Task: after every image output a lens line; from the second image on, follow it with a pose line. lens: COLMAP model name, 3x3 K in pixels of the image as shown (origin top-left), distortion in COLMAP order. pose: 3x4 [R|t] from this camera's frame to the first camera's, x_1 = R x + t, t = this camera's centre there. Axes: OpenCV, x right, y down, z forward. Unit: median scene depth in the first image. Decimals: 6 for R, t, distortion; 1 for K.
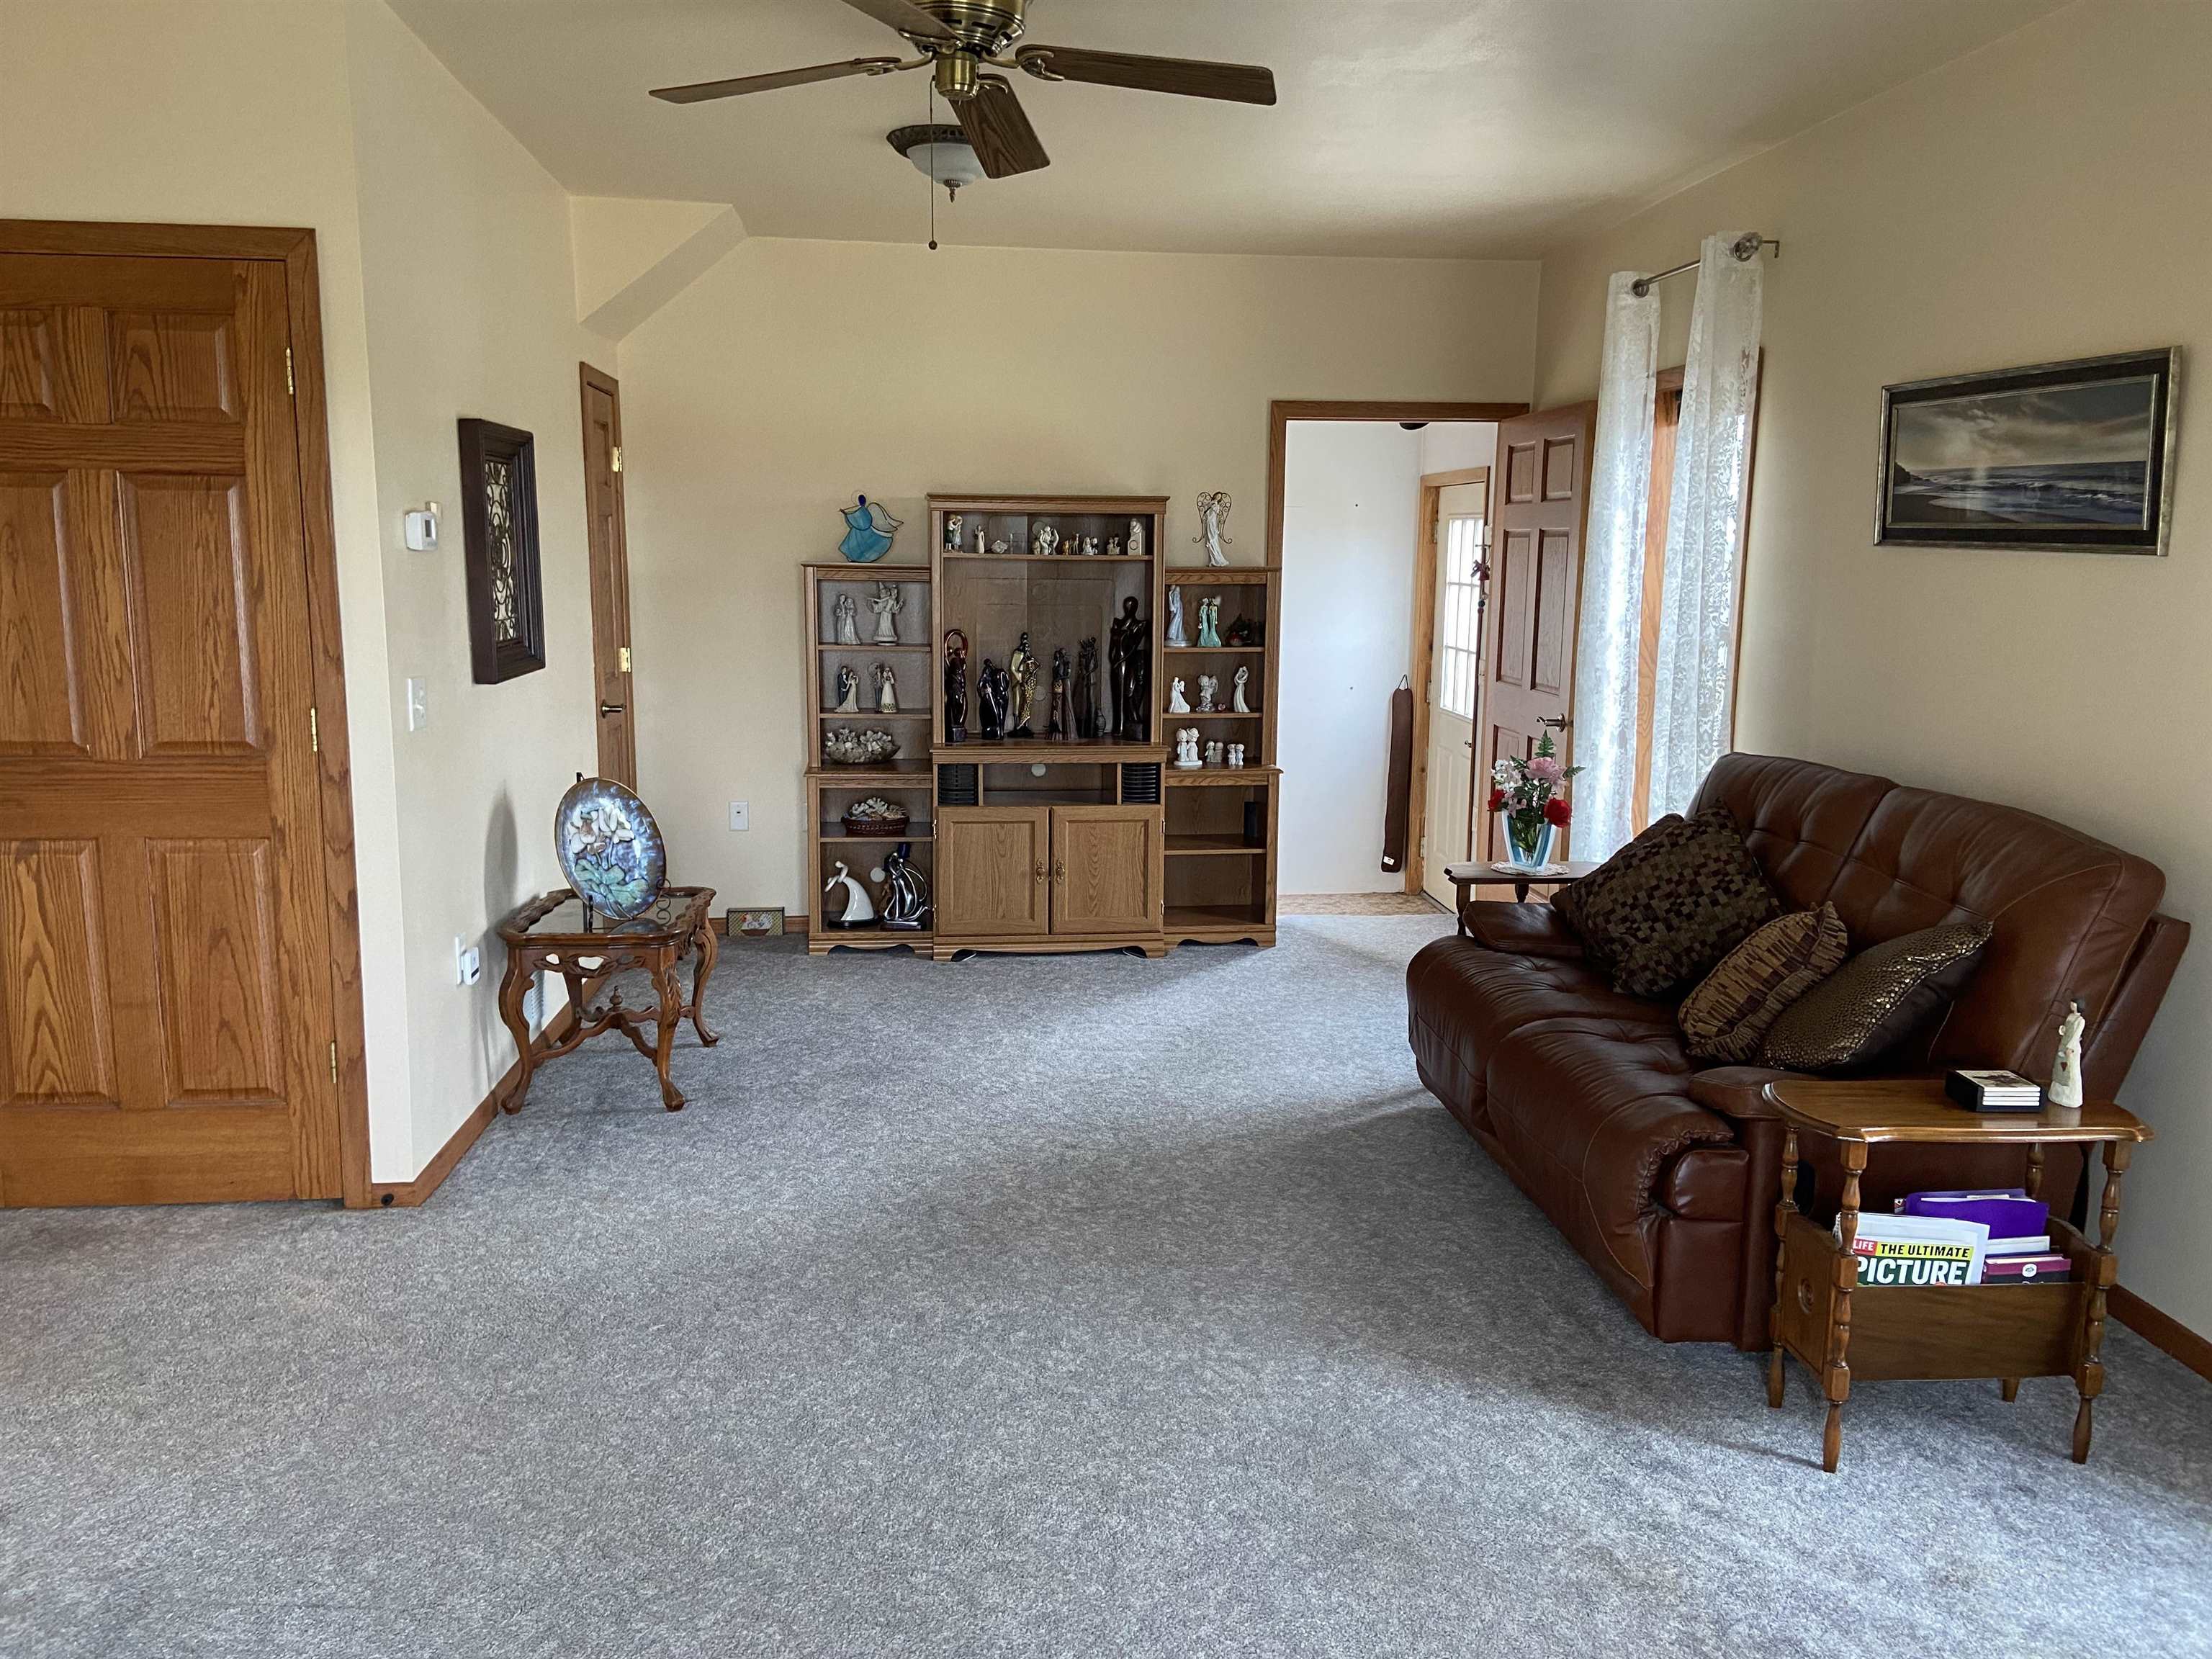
lens RADIAL K [[1660.8, 0, 1100.4], [0, 1660.8, 824.0], [0, 0, 1]] dist [0.102315, -0.094788]
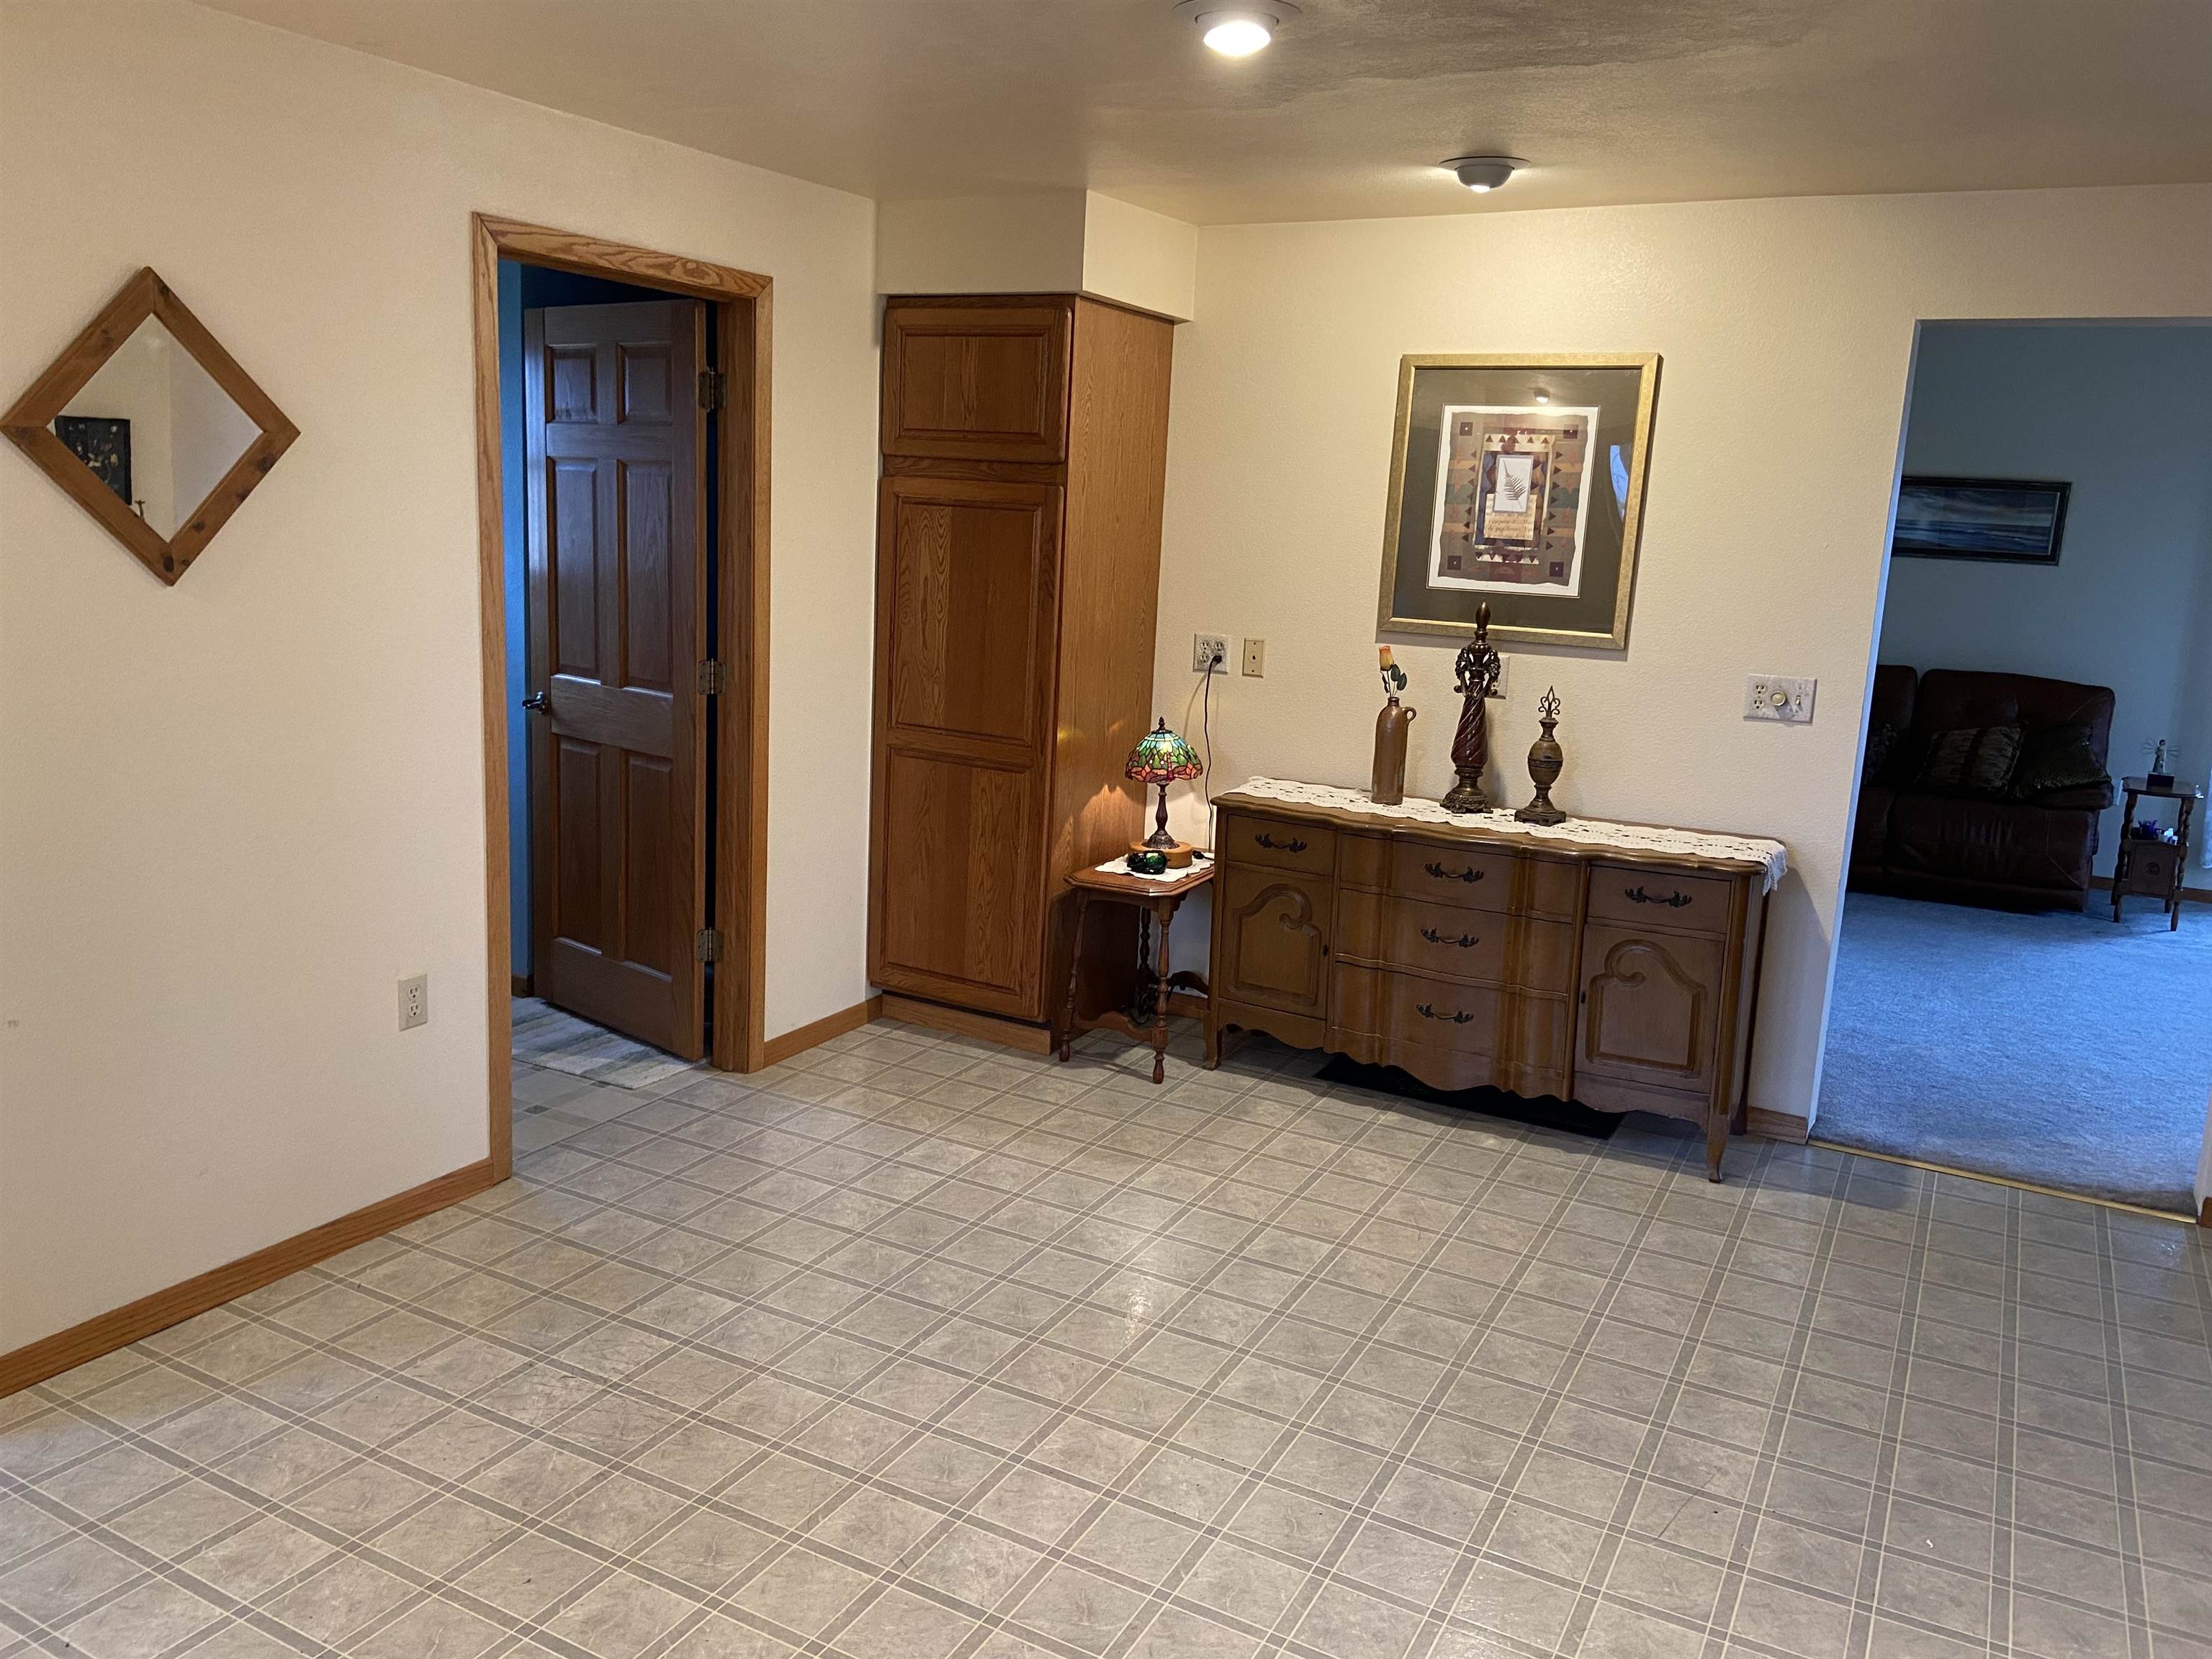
lens RADIAL K [[1660.8, 0, 1115.8], [0, 1660.8, 826.5], [0, 0, 1]] dist [0.102315, -0.094788]
pose [[0.550936, -0.137684, 0.823112, -1.895574], [0.094787, 0.990238, 0.102196, -0.144159], [-0.829147, 0.021717, 0.558608, 0.668519]]
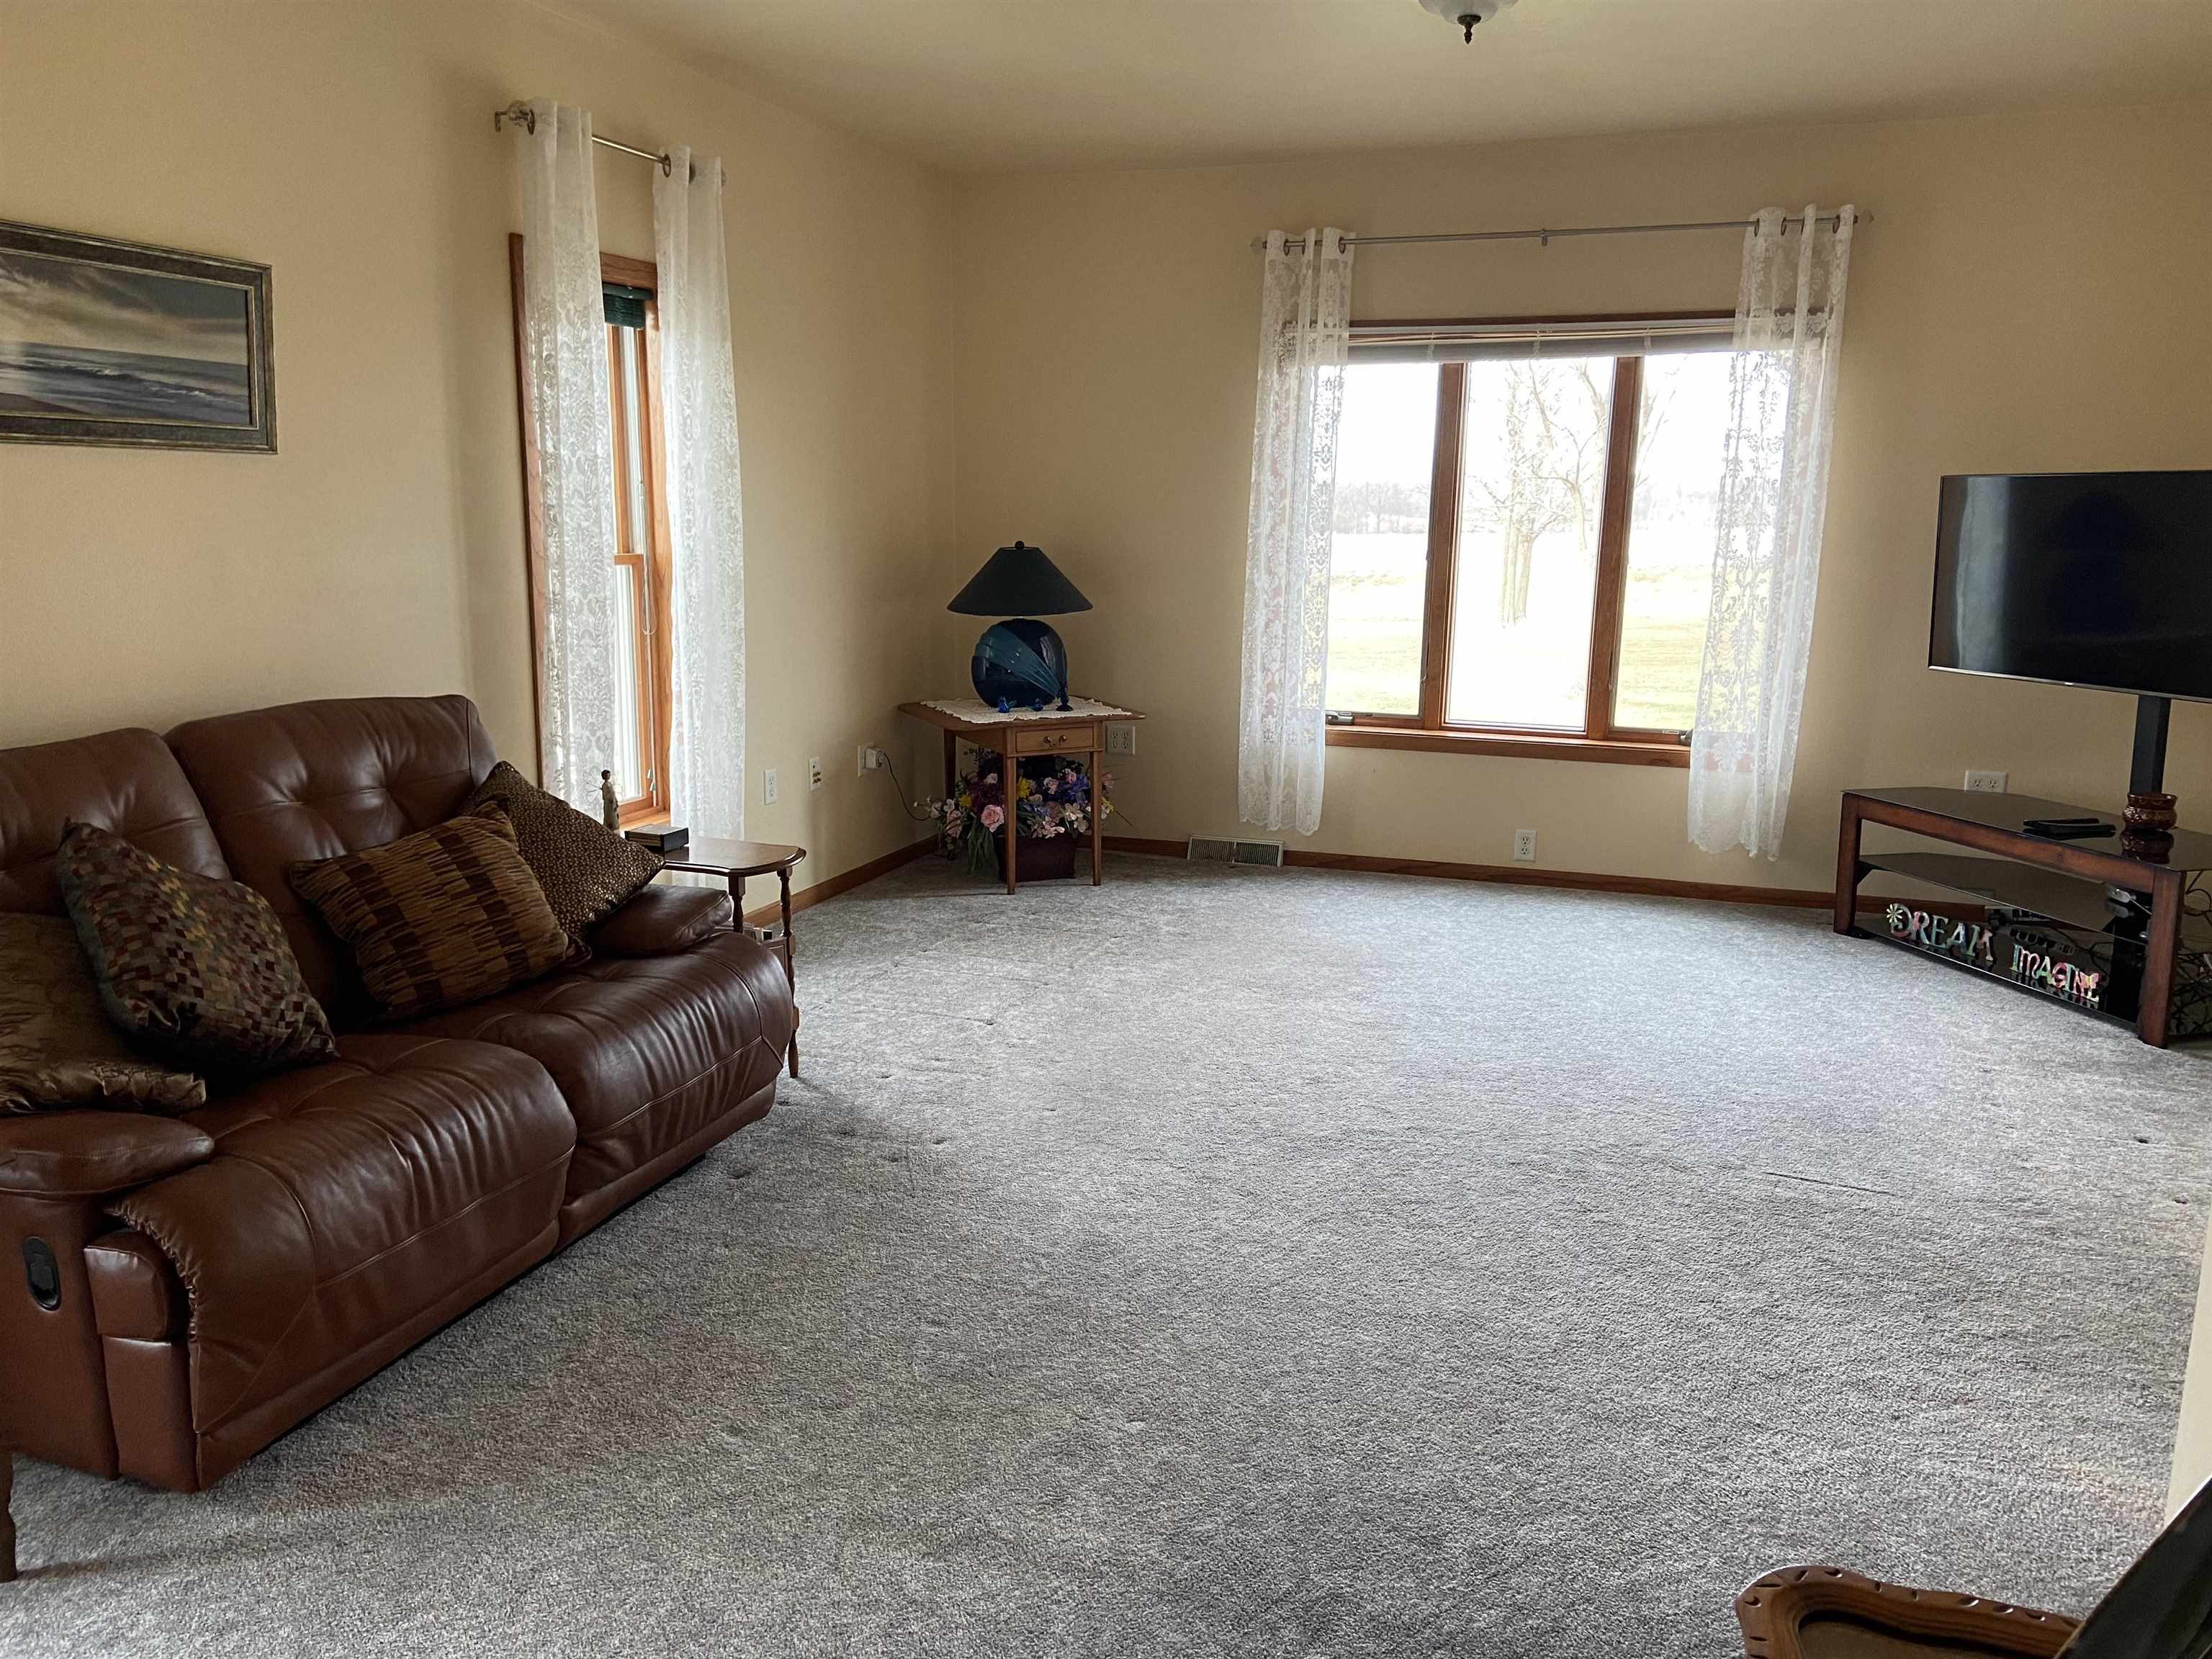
lens RADIAL K [[1660.8, 0, 1110.9], [0, 1660.8, 819.4], [0, 0, 1]] dist [0.102315, -0.094788]
pose [[-0.901491, -0.113500, 0.417651, -0.319250], [0.044307, 0.935728, 0.349928, -0.260737], [-0.430524, 0.333961, -0.838522, 1.550116]]
